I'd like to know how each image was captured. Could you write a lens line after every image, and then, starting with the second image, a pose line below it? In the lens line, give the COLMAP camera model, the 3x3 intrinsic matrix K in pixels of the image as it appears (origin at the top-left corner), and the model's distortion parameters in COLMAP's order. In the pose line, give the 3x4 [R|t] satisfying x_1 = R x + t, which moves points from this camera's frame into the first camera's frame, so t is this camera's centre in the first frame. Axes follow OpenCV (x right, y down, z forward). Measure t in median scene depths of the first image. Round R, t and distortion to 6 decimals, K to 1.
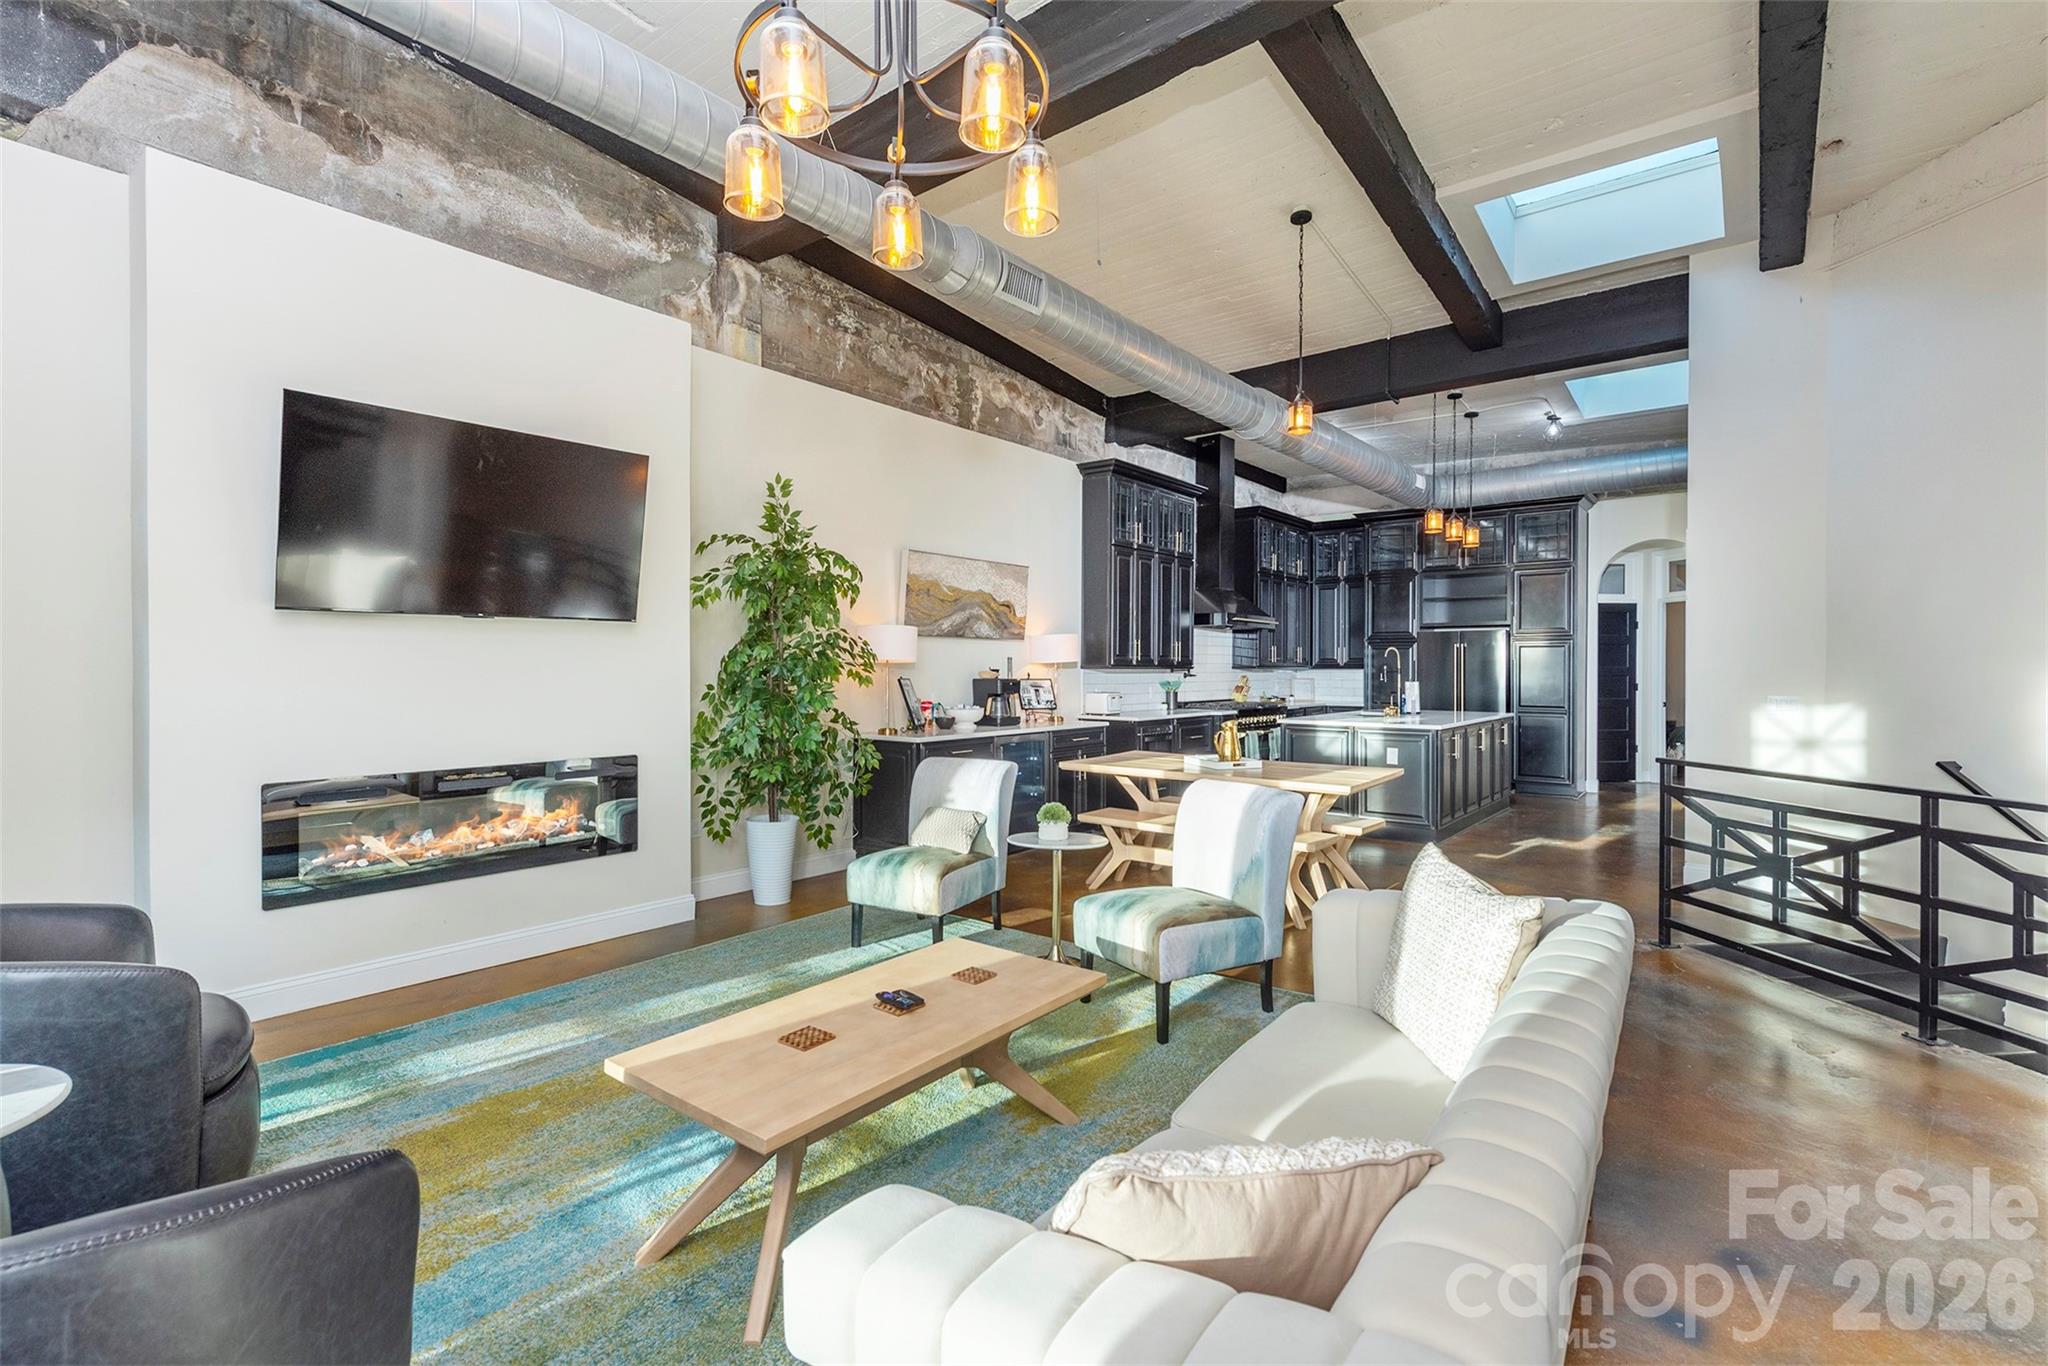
lens RADIAL K [[877.9, 0, 1066.8], [0, 877.9, 669.3], [0, 0, 1]] dist [0.021761, 0.000057]
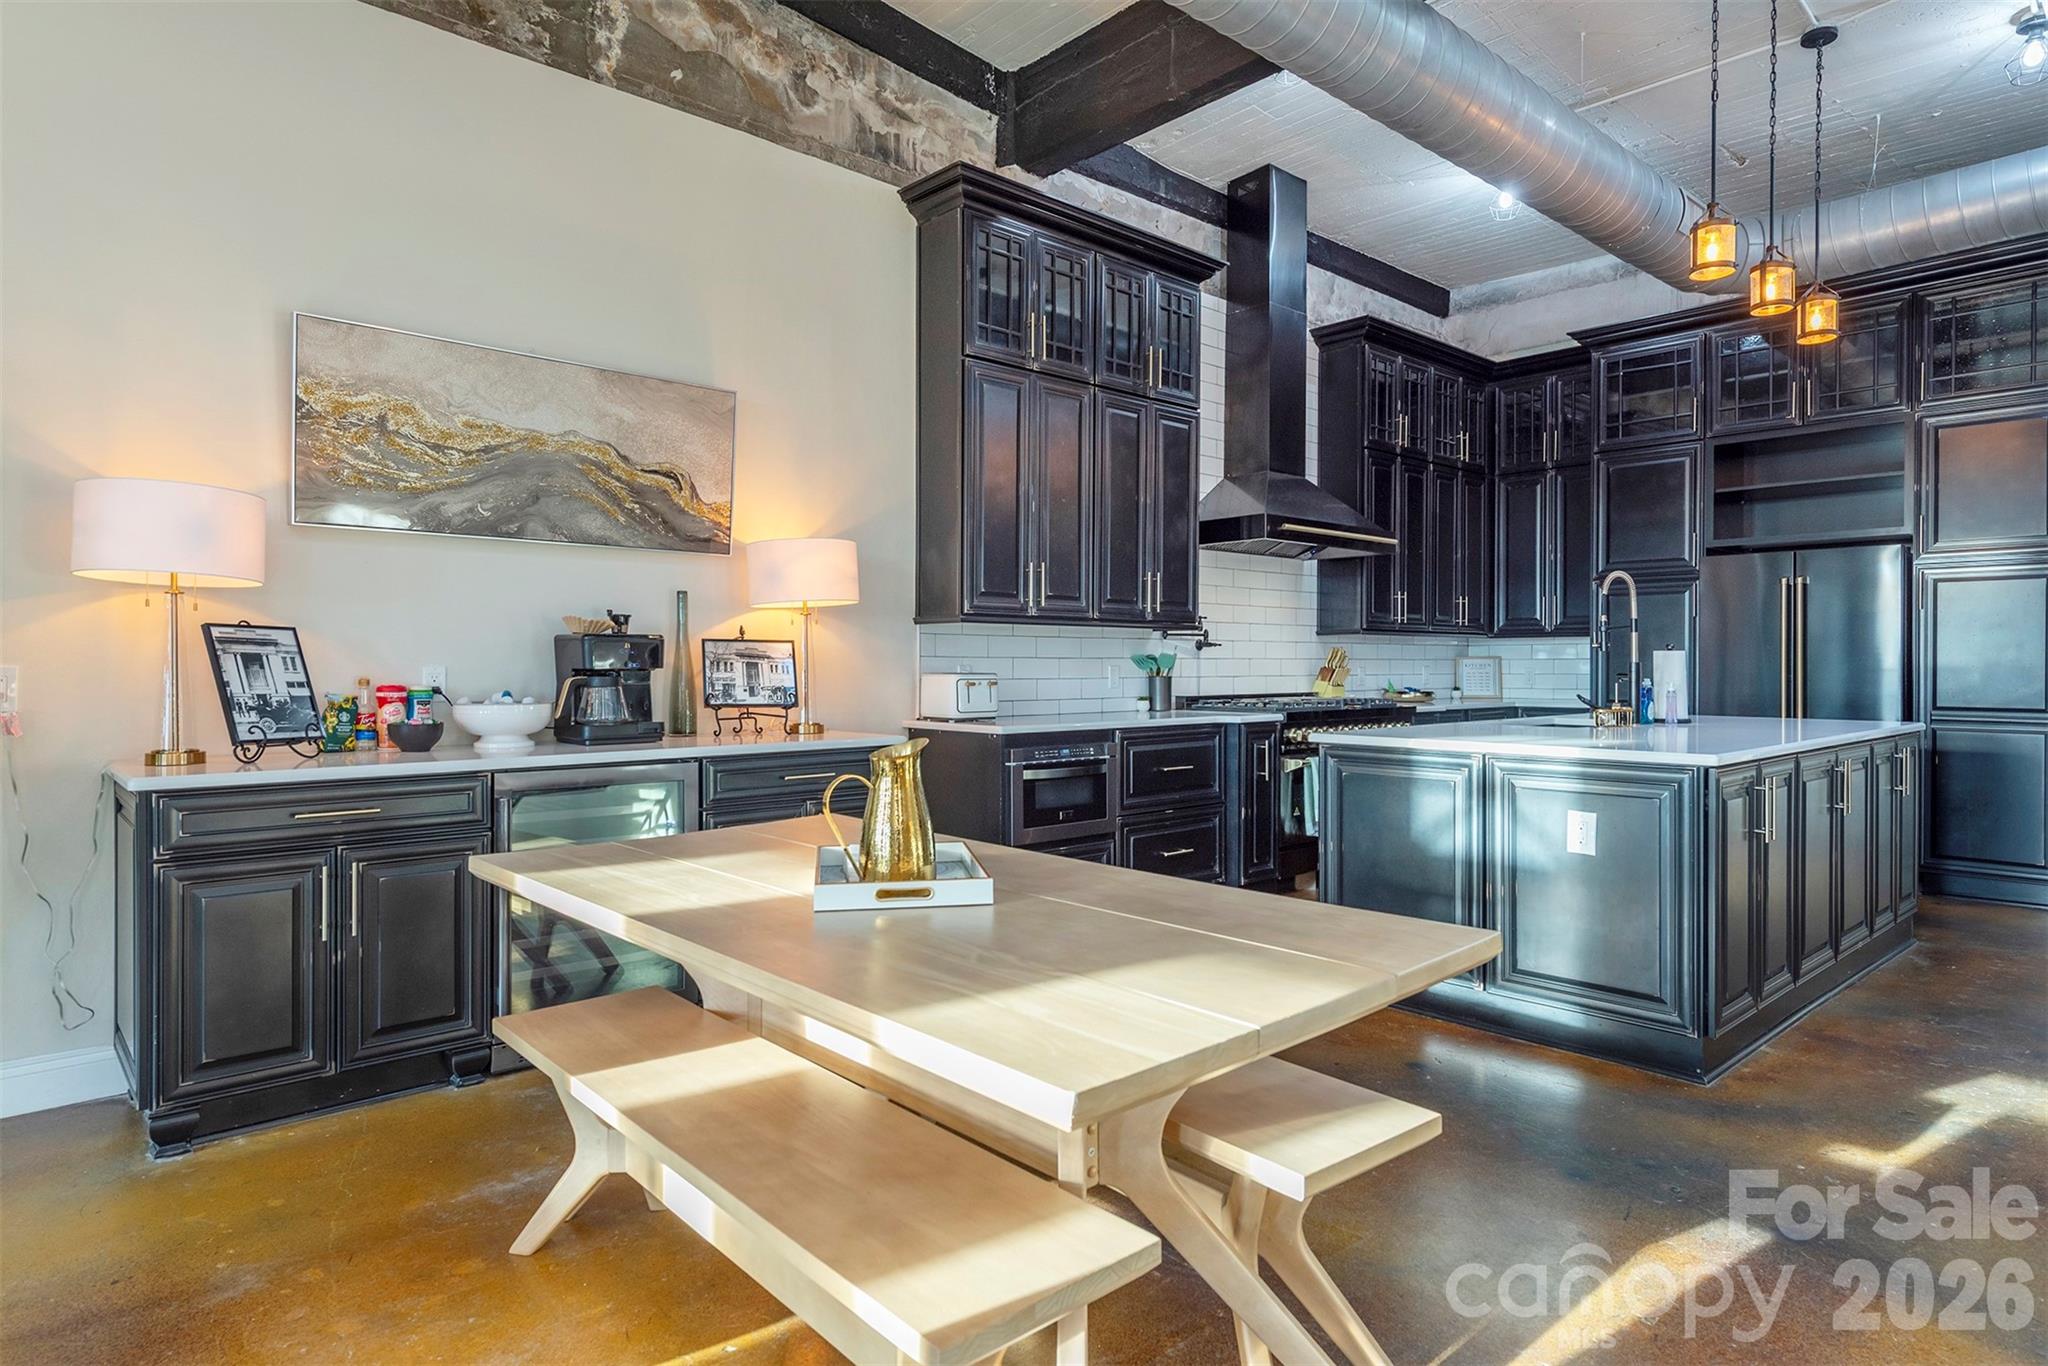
lens RADIAL K [[1131.6, 0, 1043.6], [0, 1131.6, 666.3], [0, 0, 1]] dist [0.030590, -0.019641]
pose [[0.985050, -0.001144, -0.172263, 0.193377], [0.001765, 0.999992, 0.003453, 0.020773], [0.172258, -0.003705, 0.985045, 0.407683]]
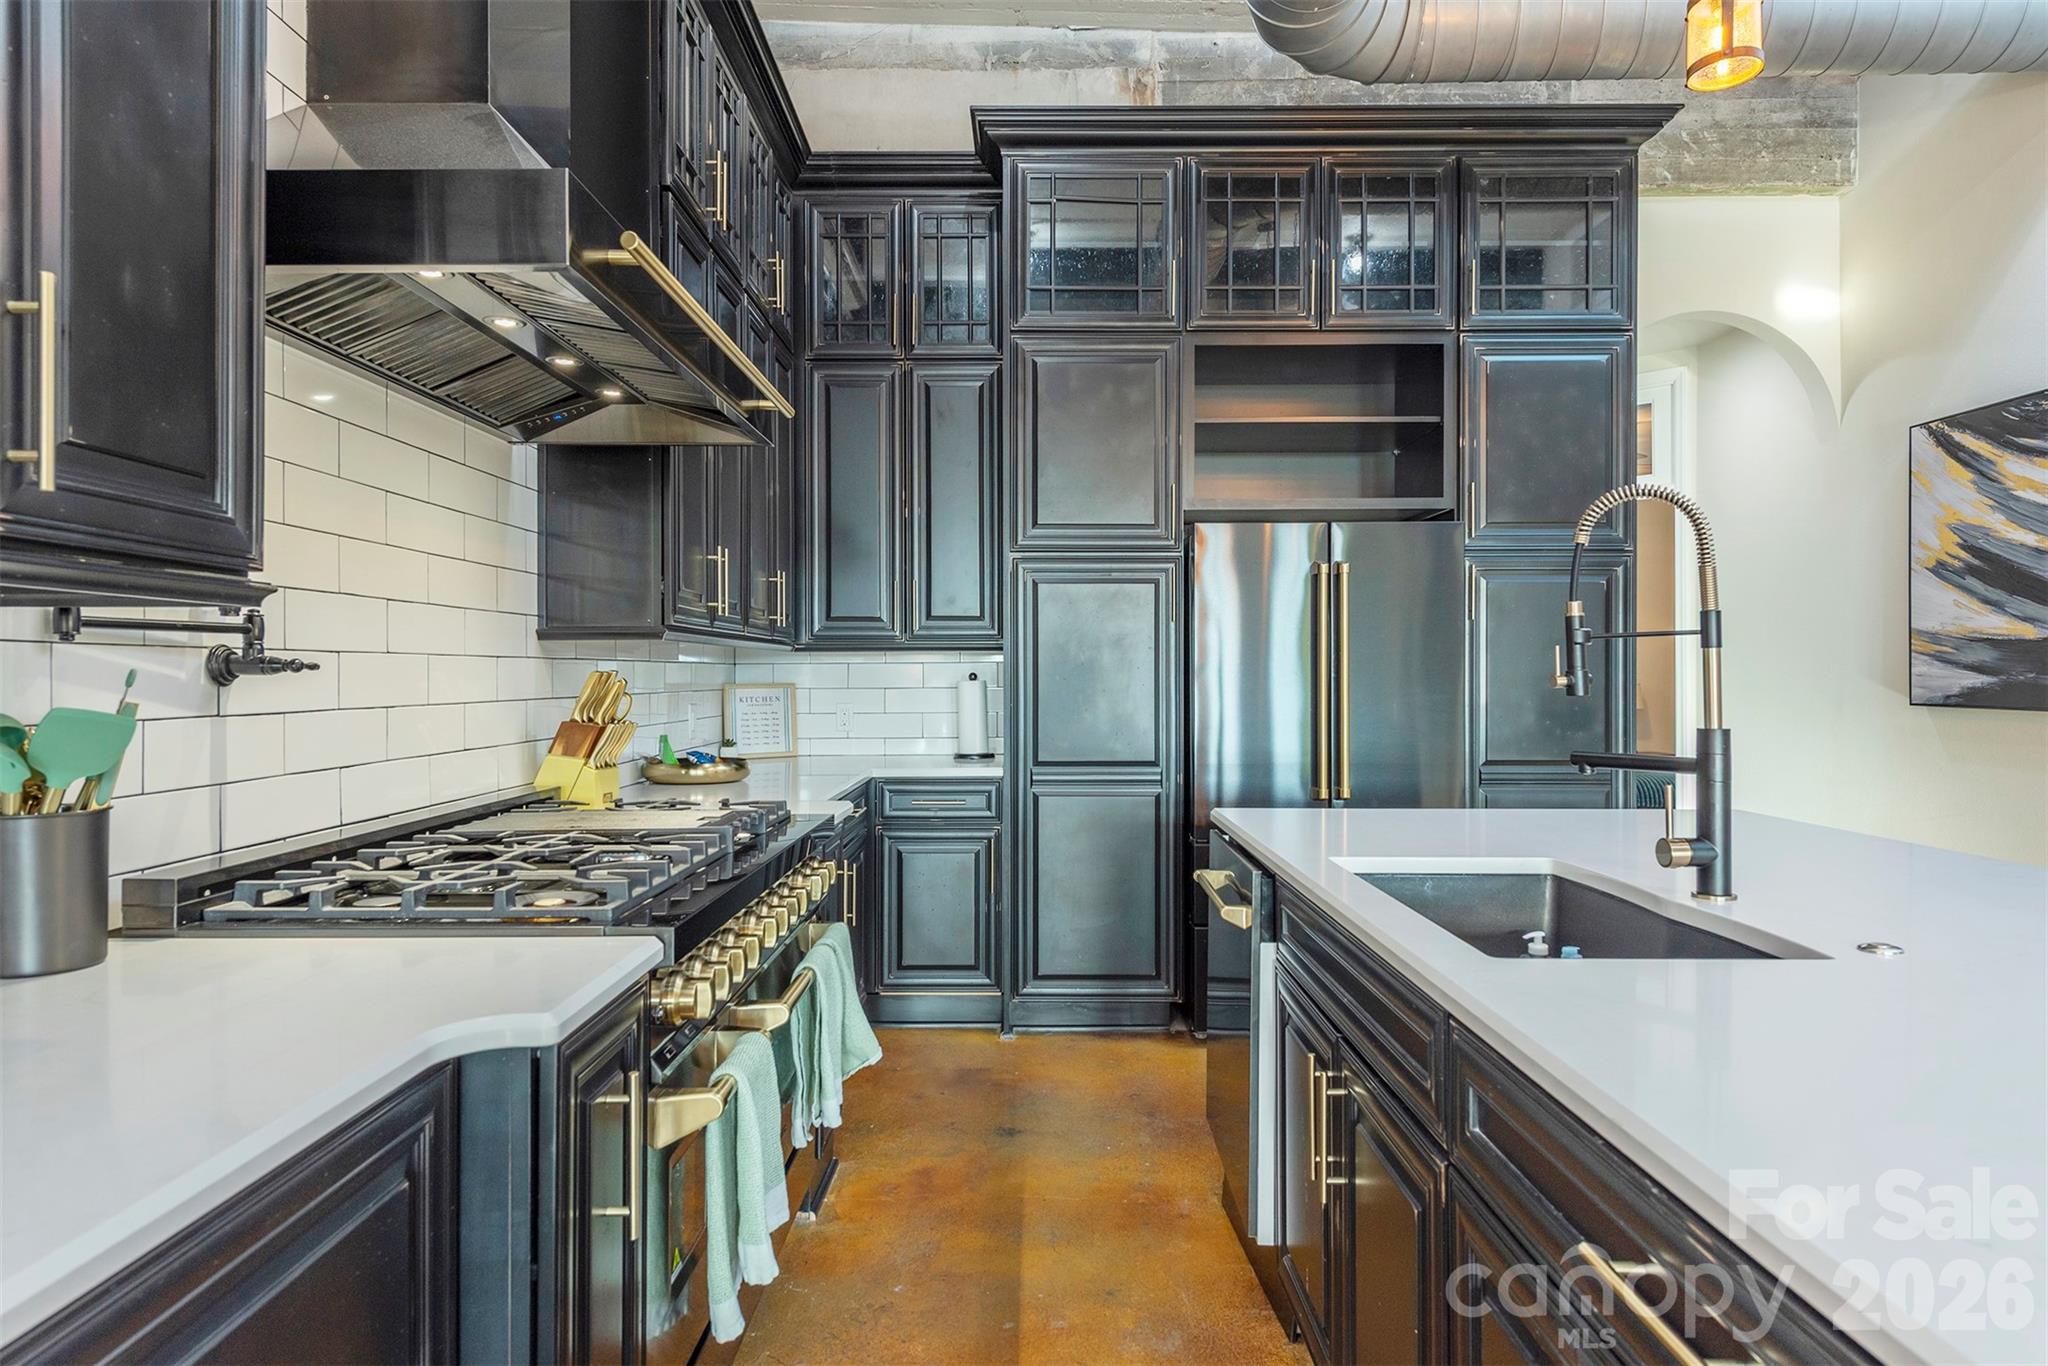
lens RADIAL K [[1223.0, 0, 1063.4], [0, 1223.0, 677.9], [0, 0, 1]] dist [-0.000351, -0.000137]
pose [[0.797718, -0.004767, 0.603012, 0.151248], [0.002681, 0.999987, 0.004358, 0.010341], [-0.603025, -0.001860, 0.797720, 0.934321]]
